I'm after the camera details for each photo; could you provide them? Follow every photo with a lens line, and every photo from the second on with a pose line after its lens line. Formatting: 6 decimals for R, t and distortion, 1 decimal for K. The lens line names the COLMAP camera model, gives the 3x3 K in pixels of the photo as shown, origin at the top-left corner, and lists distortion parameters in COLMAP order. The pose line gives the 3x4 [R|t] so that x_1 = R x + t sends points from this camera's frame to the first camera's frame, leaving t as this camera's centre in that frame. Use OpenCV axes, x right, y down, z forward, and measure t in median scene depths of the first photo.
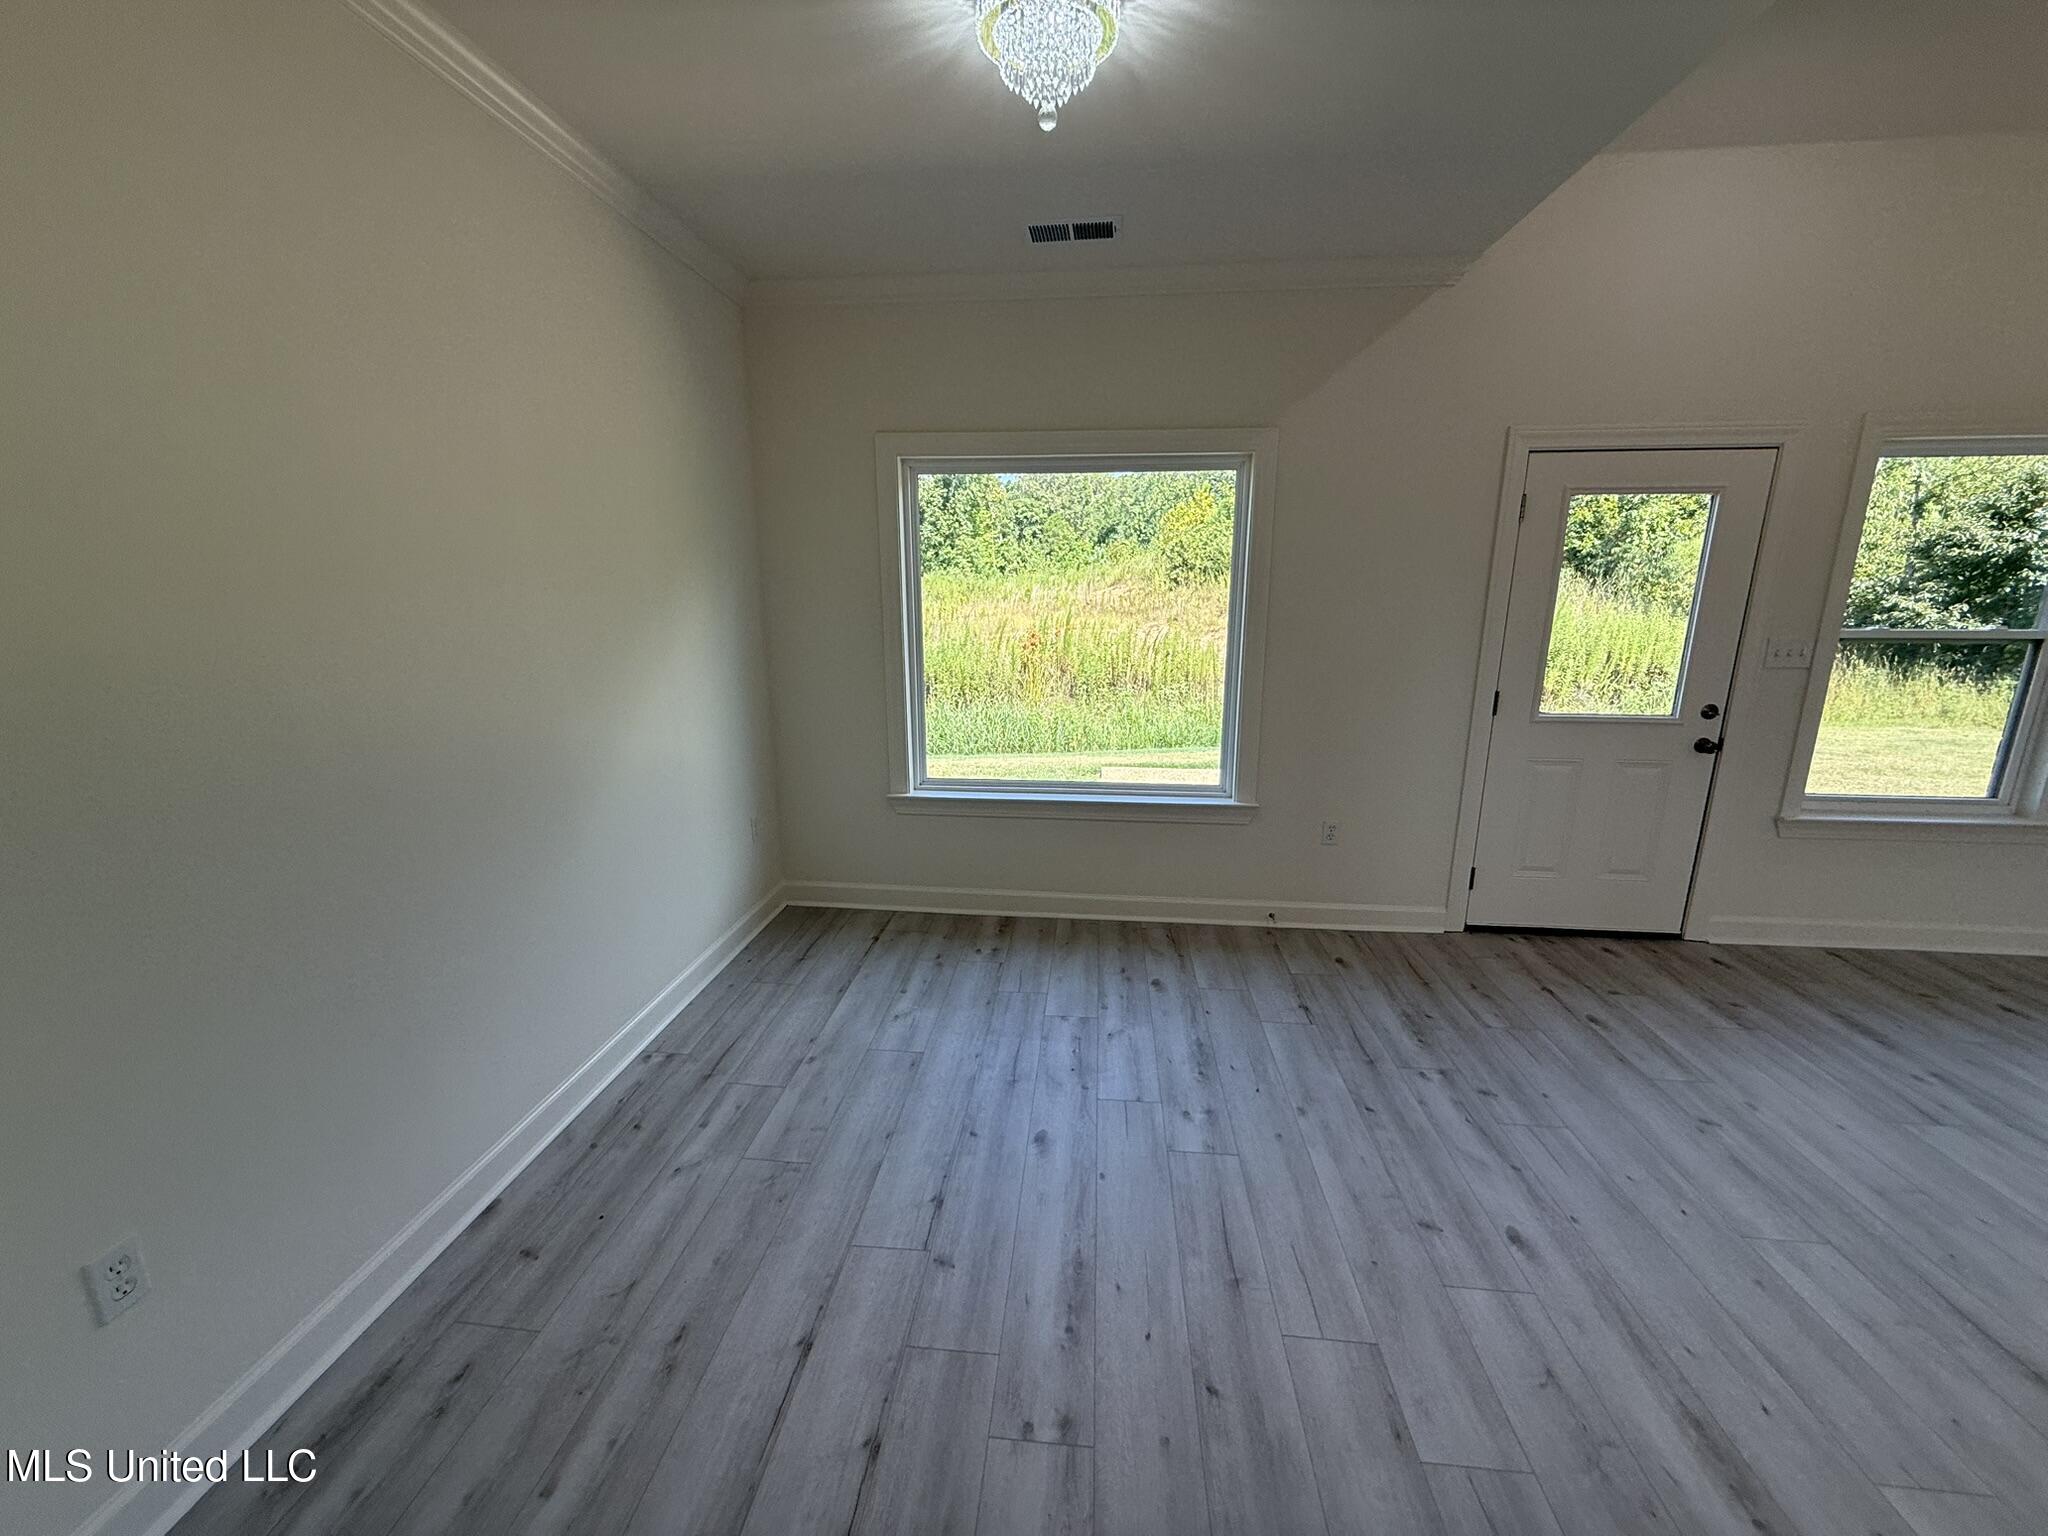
lens RADIAL K [[815.7, 0, 1009.8], [0, 815.7, 773.8], [0, 0, 1]] dist [0.001119, -0.000725]
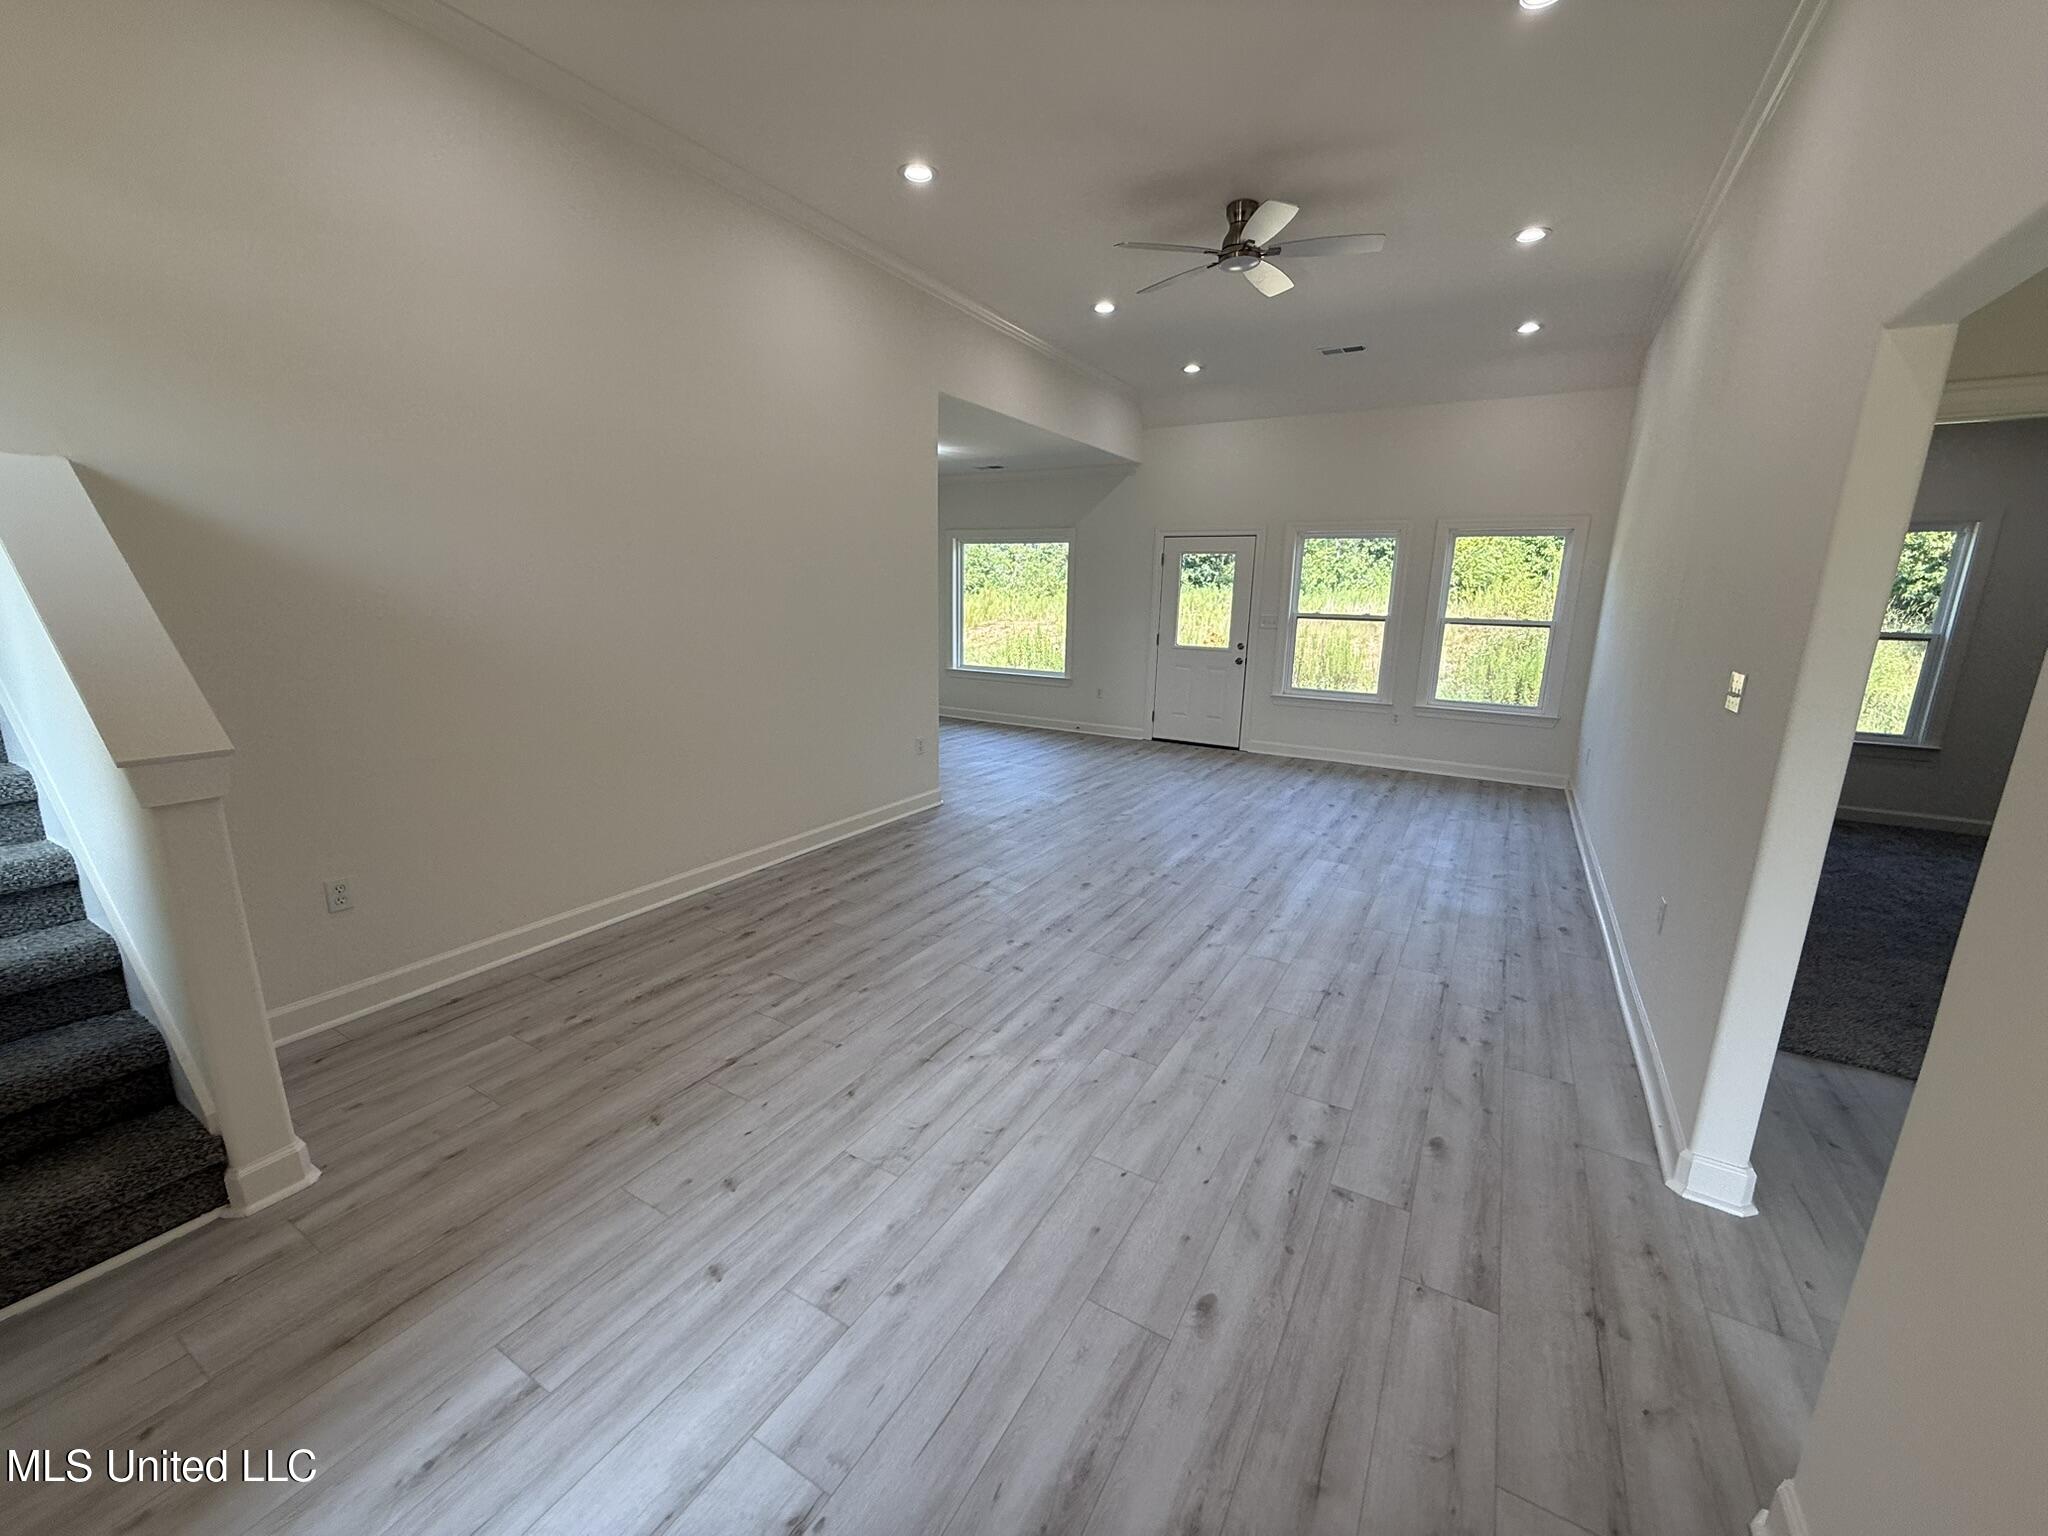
lens RADIAL K [[815.7, 0, 1020.9], [0, 815.7, 779.5], [0, 0, 1]] dist [0.001119, -0.000725]
pose [[0.906460, 0.117748, -0.405544, 1.516119], [-0.121578, 0.992446, 0.016404, 0.404469], [0.404413, 0.034436, 0.913928, -1.633902]]
